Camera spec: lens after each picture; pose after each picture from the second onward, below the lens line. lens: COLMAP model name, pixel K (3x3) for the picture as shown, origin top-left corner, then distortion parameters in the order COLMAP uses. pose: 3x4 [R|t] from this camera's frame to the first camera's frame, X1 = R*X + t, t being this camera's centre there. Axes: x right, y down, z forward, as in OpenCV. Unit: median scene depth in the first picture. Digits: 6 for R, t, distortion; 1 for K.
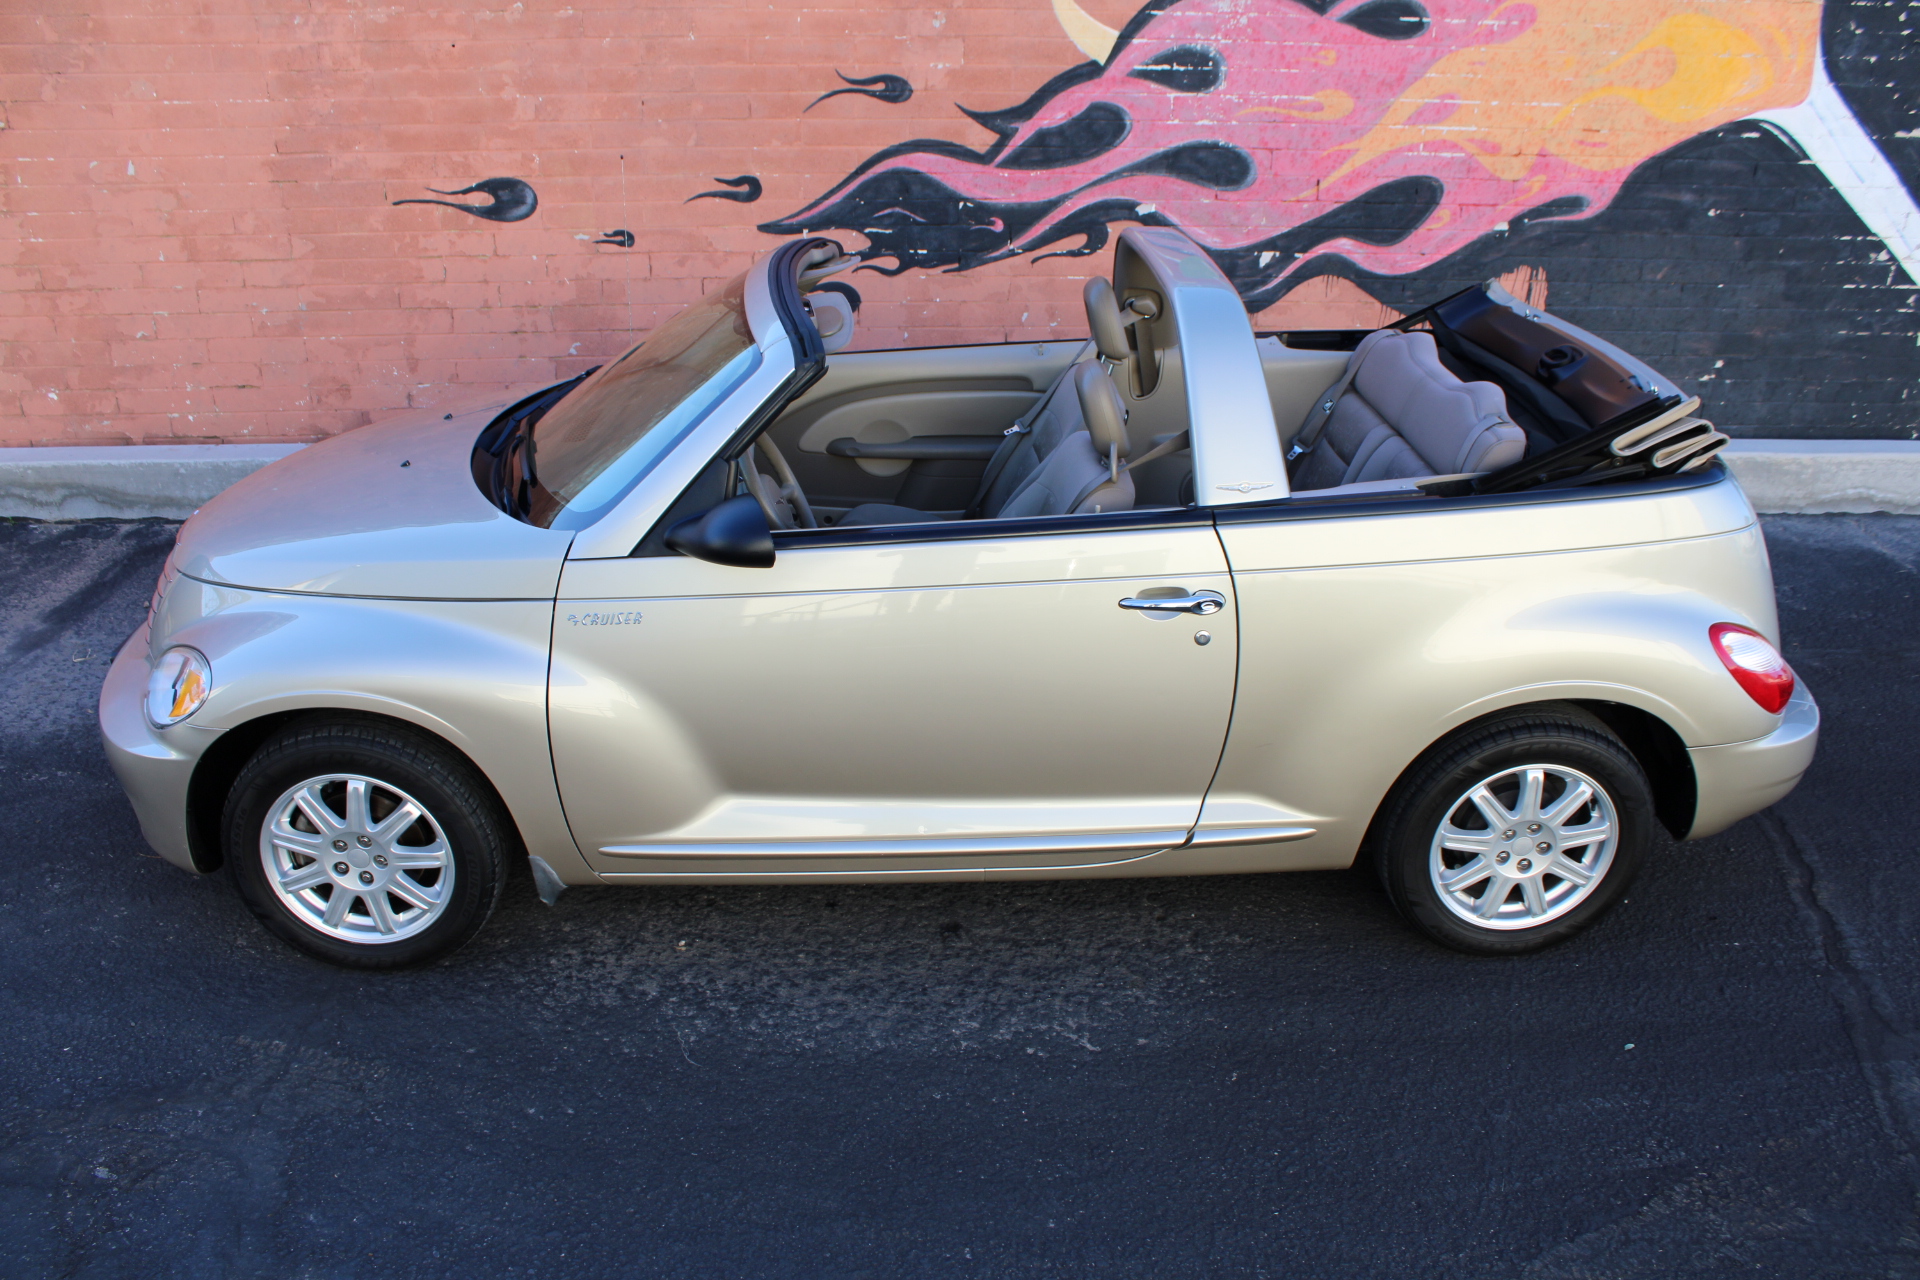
lens RADIAL K [[1594.7, 0, 949.1], [0, 1594.7, 650.2], [0, 0, 1]] dist [-0.163117, 0.146754]
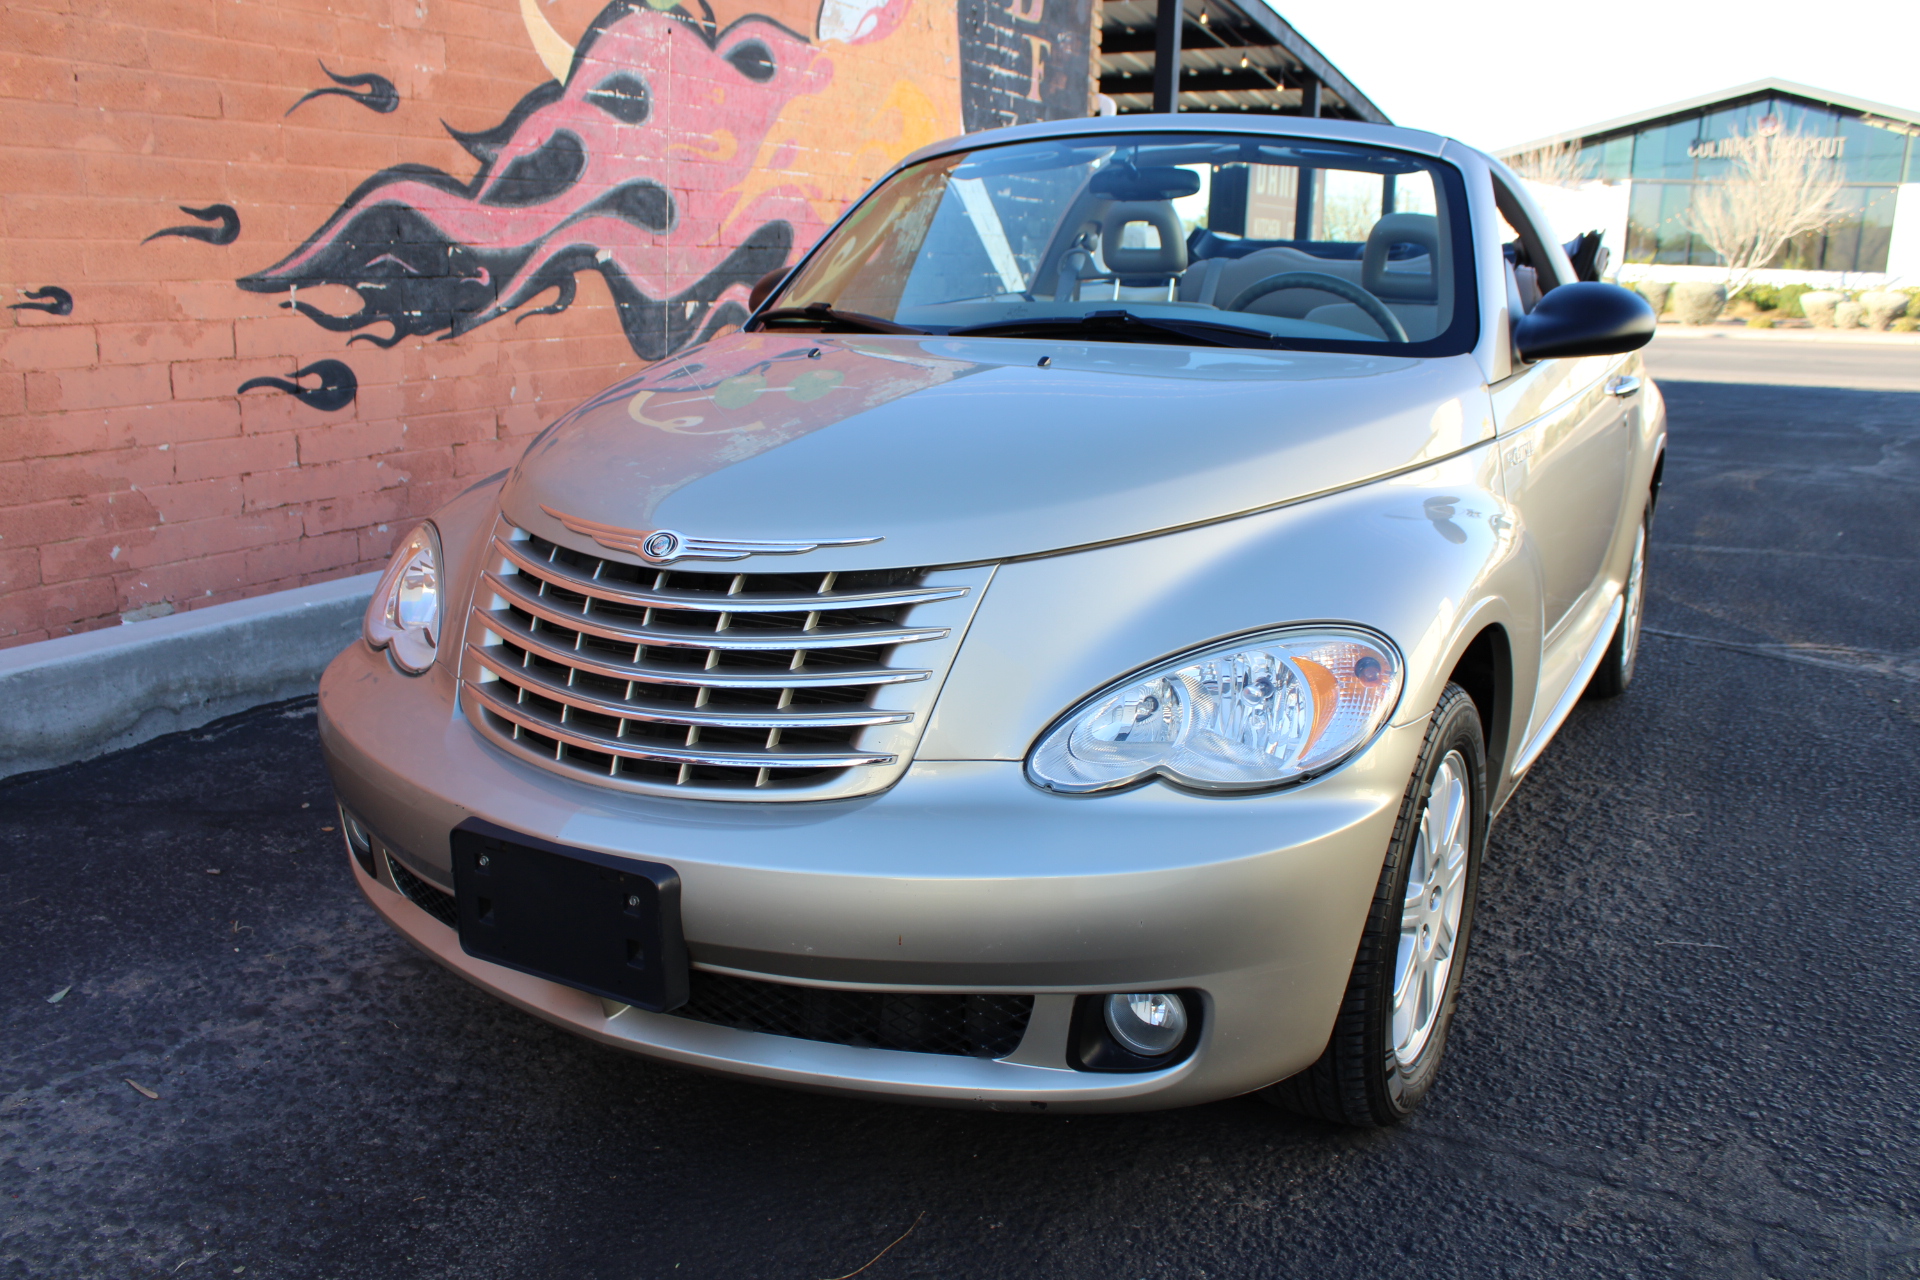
lens RADIAL K [[1594.7, 0, 931.3], [0, 1594.7, 661.5], [0, 0, 1]] dist [-0.163117, 0.146754]
pose [[0.516885, -0.209324, 0.830068, -0.558225], [0.349197, 0.936860, 0.018809, -0.023965], [-0.781595, 0.280136, 0.557345, 0.446220]]
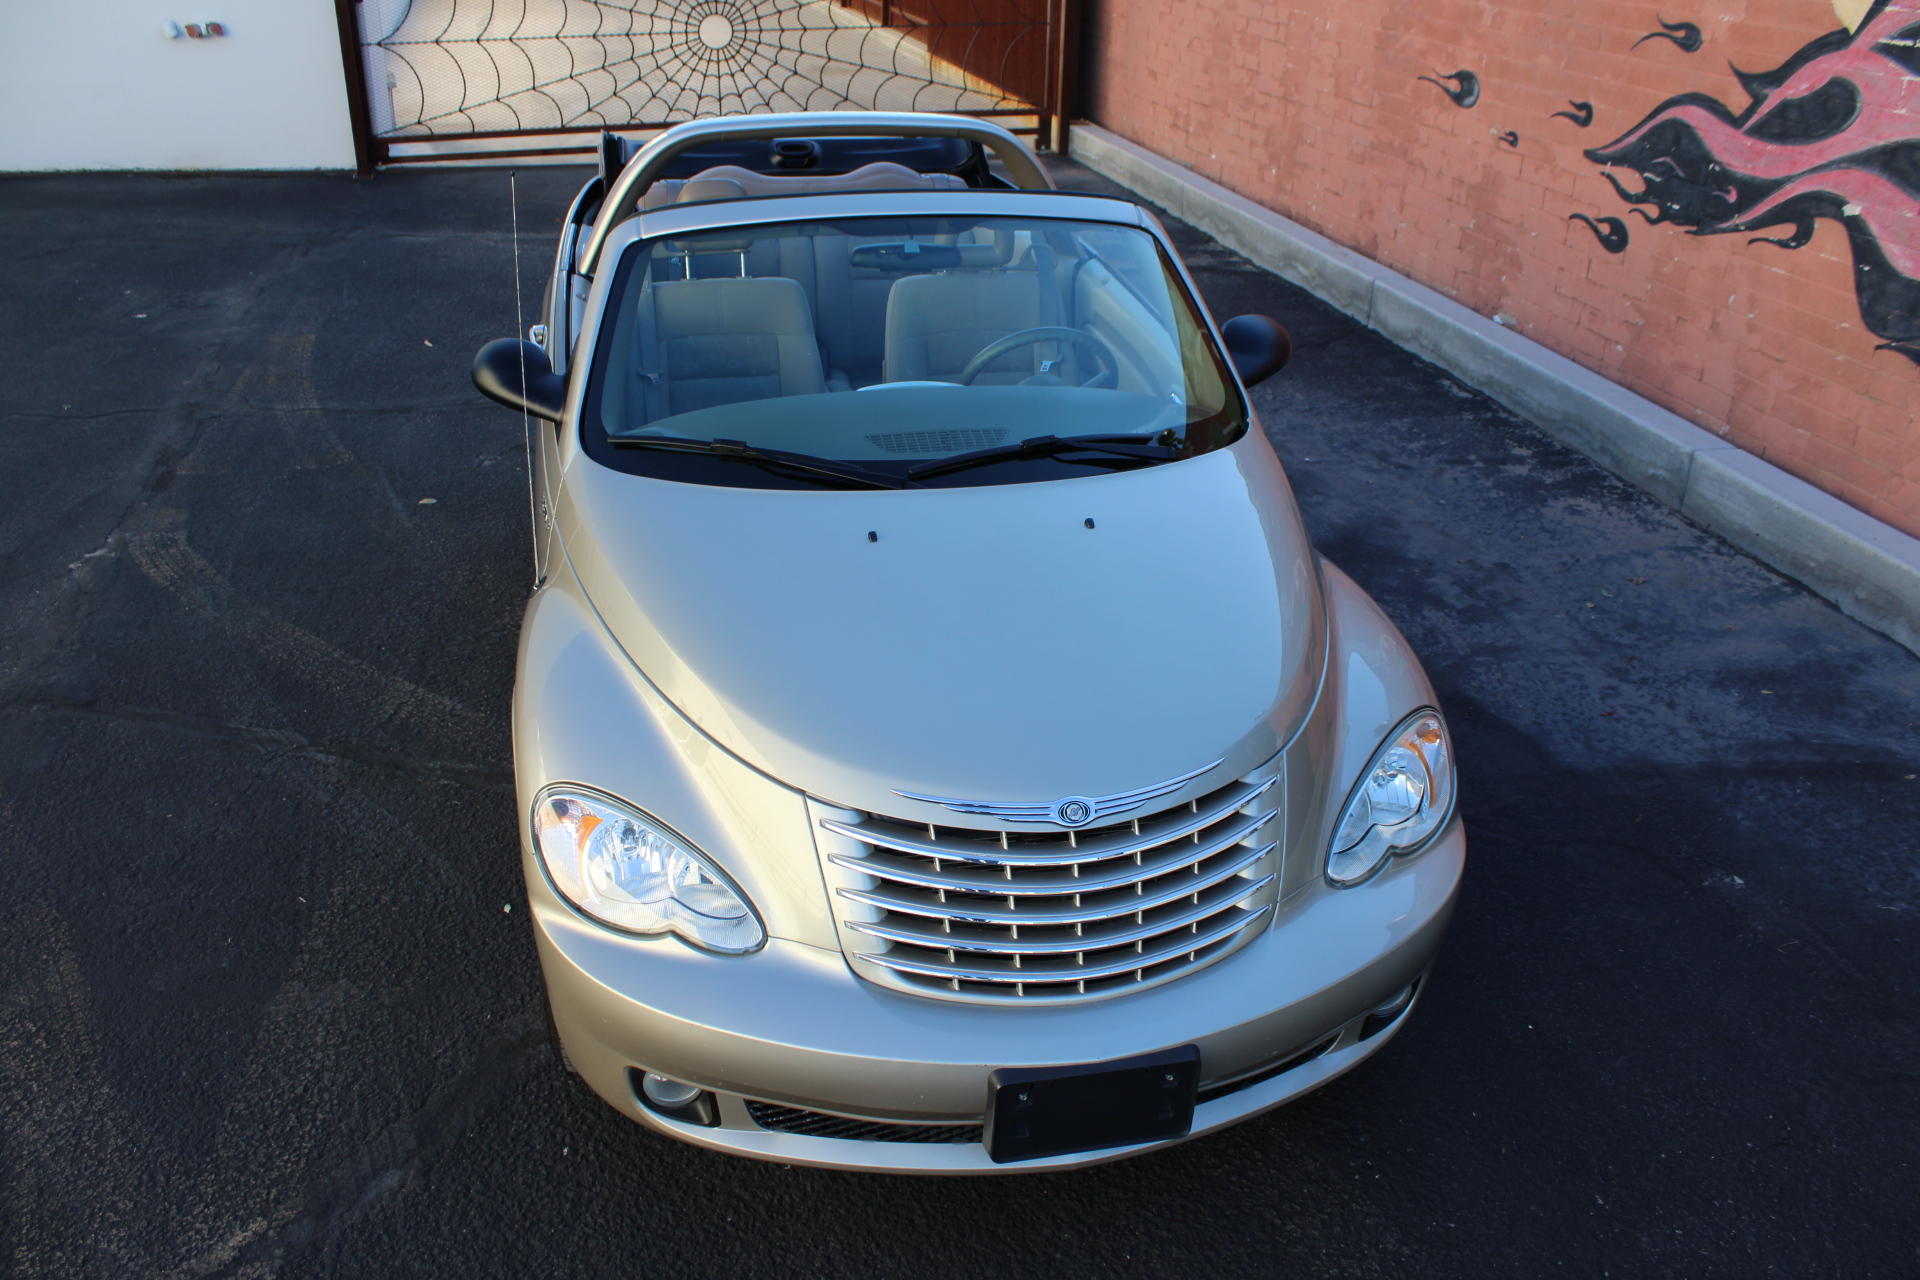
lens RADIAL K [[1594.7, 0, 950.5], [0, 1594.7, 645.9], [0, 0, 1]] dist [-0.163117, 0.146754]
pose [[0.201605, 0.440207, -0.874970, 0.885853], [-0.433501, 0.841158, 0.323311, -0.137056], [0.878312, 0.314119, 0.360412, 0.339808]]
